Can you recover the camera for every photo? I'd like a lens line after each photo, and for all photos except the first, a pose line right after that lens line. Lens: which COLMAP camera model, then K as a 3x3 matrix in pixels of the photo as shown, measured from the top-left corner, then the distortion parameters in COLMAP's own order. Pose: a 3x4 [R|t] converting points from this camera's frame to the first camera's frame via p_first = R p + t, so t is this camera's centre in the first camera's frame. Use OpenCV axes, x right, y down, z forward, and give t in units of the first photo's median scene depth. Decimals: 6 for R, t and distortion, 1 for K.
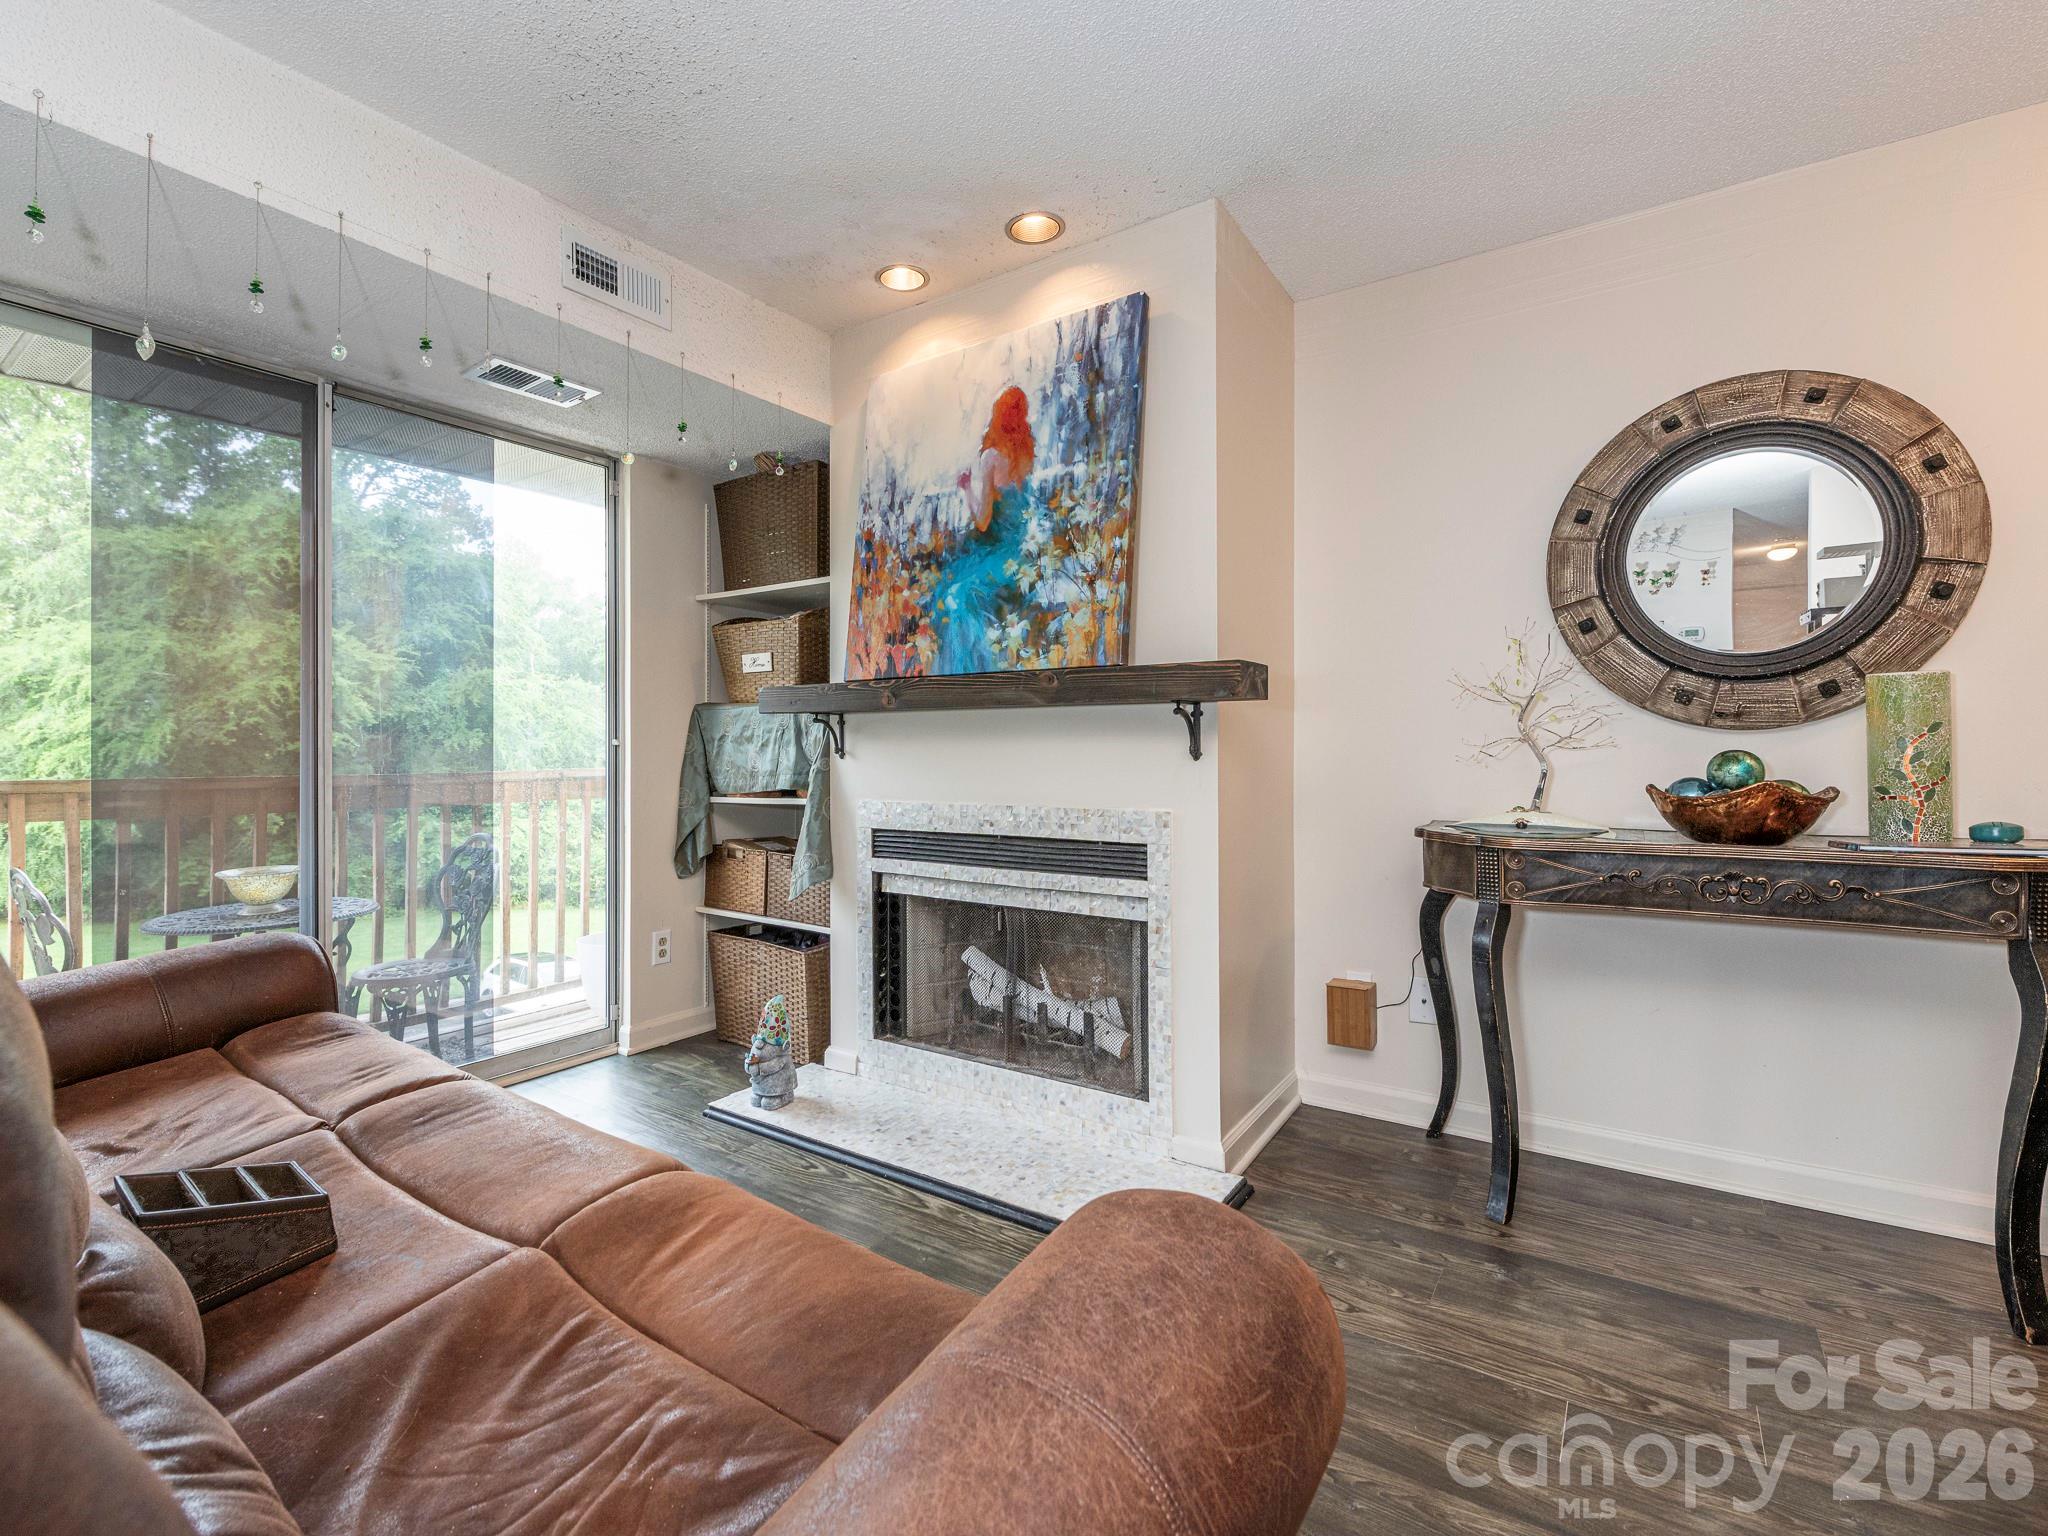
lens RADIAL K [[940.3, 0, 995.3], [0, 940.3, 754.5], [0, 0, 1]] dist [-0.005569, -0.000786]
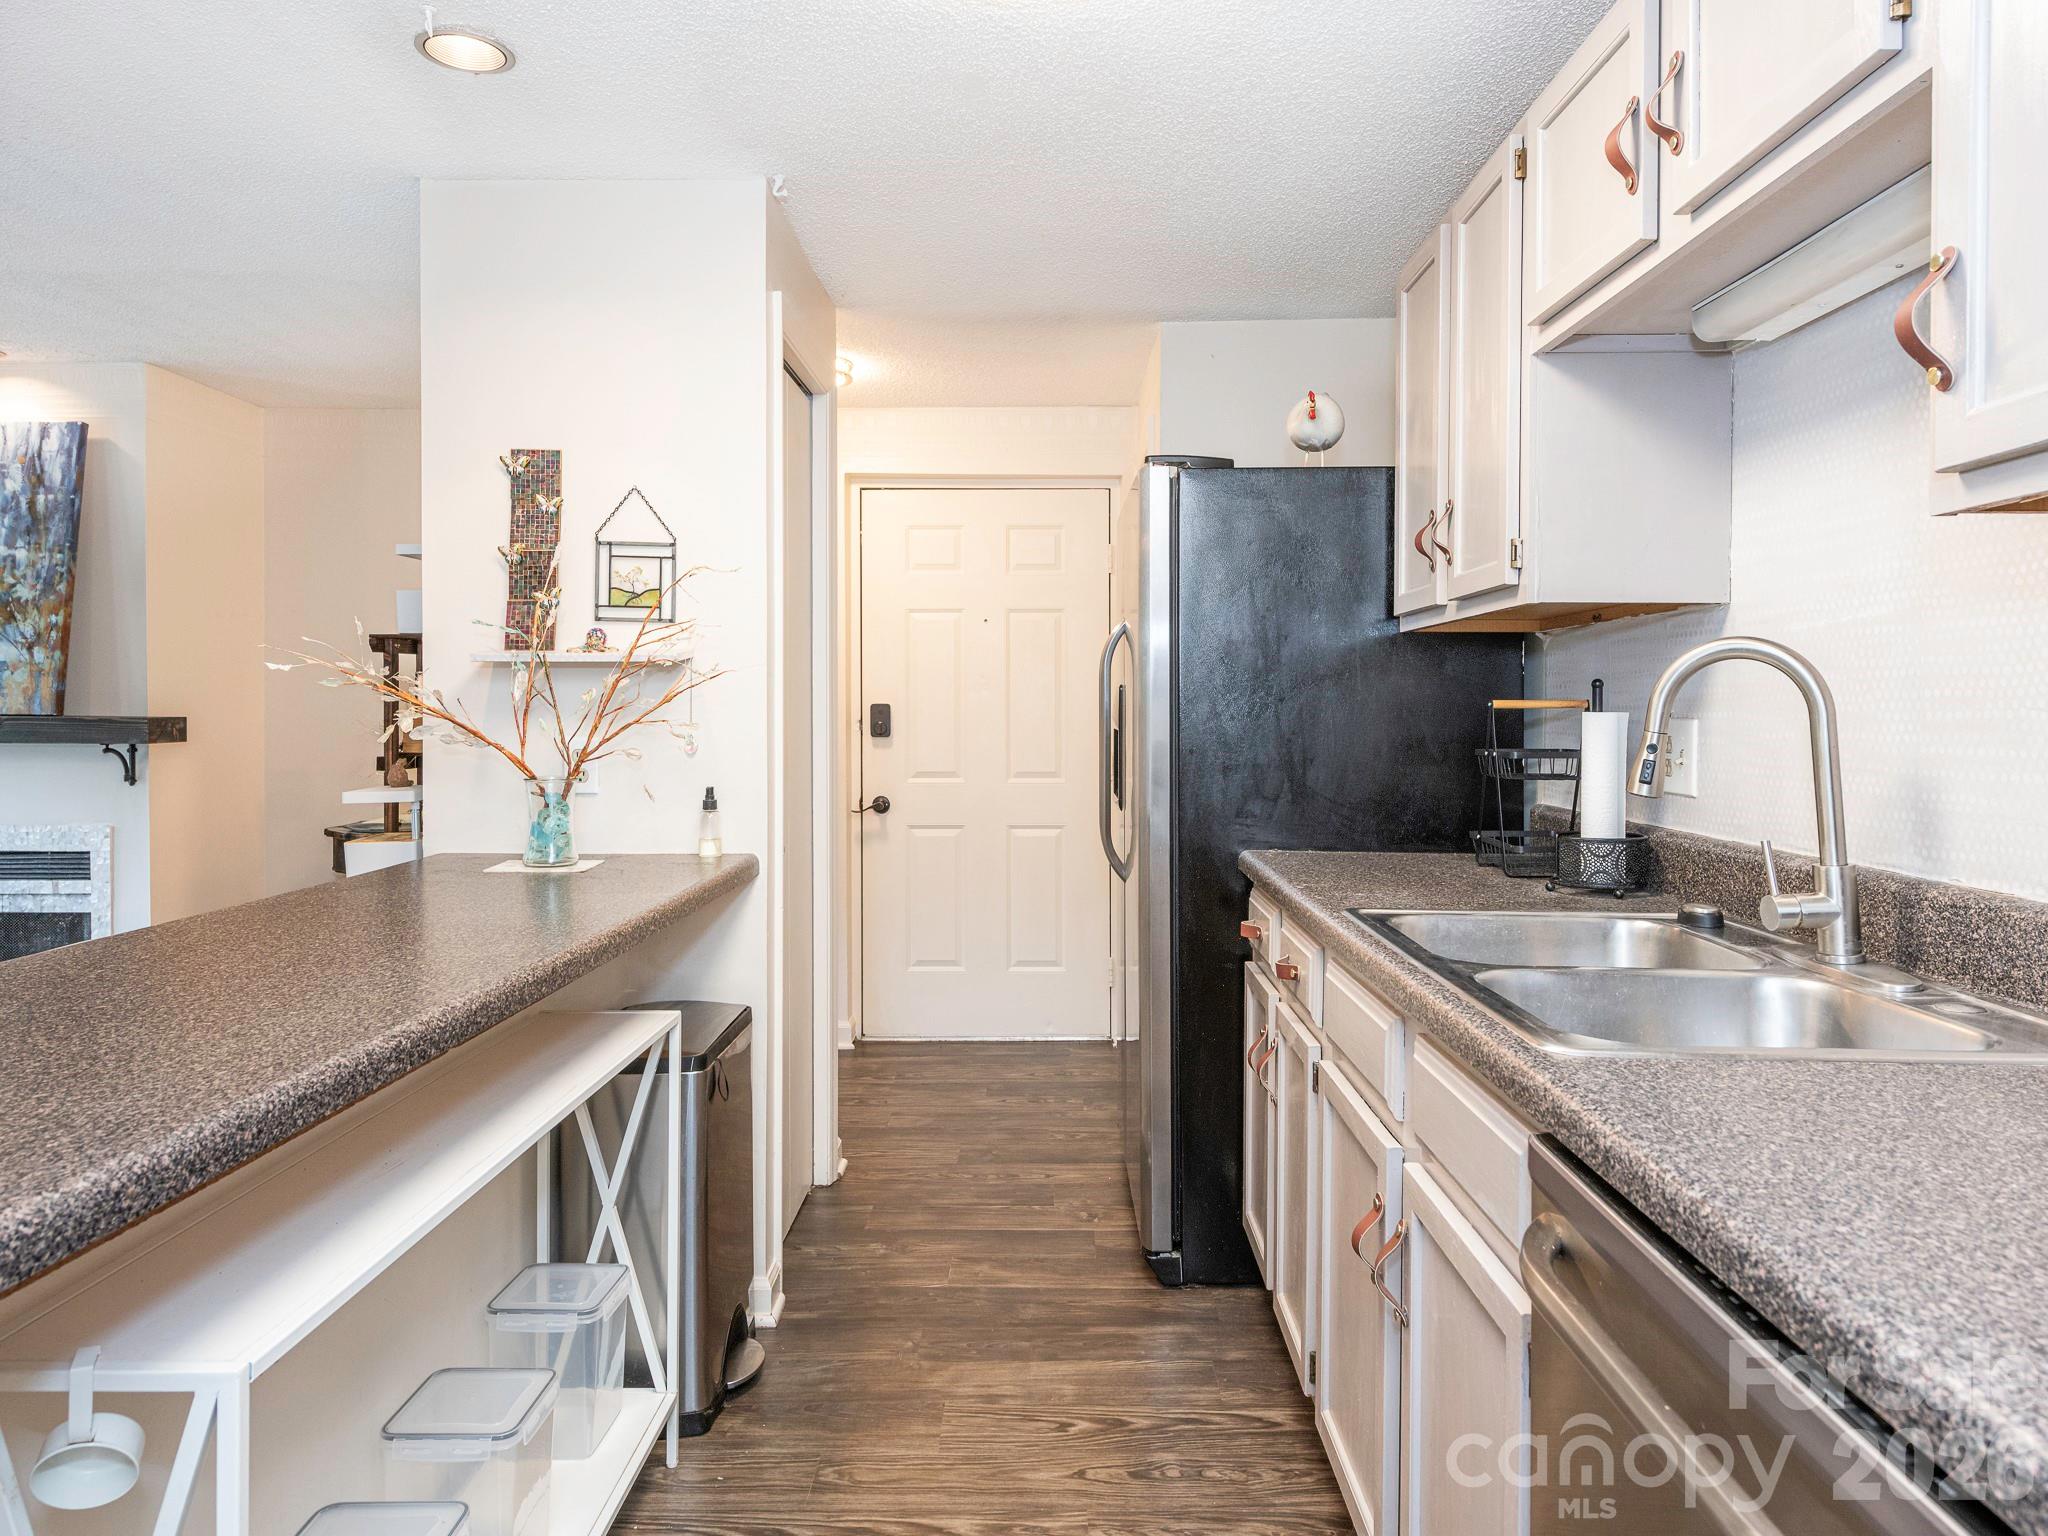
lens RADIAL K [[1300.0, 0, 1023.2], [0, 1300.0, 723.3], [0, 0, 1]] dist [0.032925, -0.011451]
pose [[0.827125, -0.000506, 0.562018, 0.204391], [-0.004160, 0.999967, 0.007022, -0.095993], [-0.562003, -0.008146, 0.827095, -1.195573]]
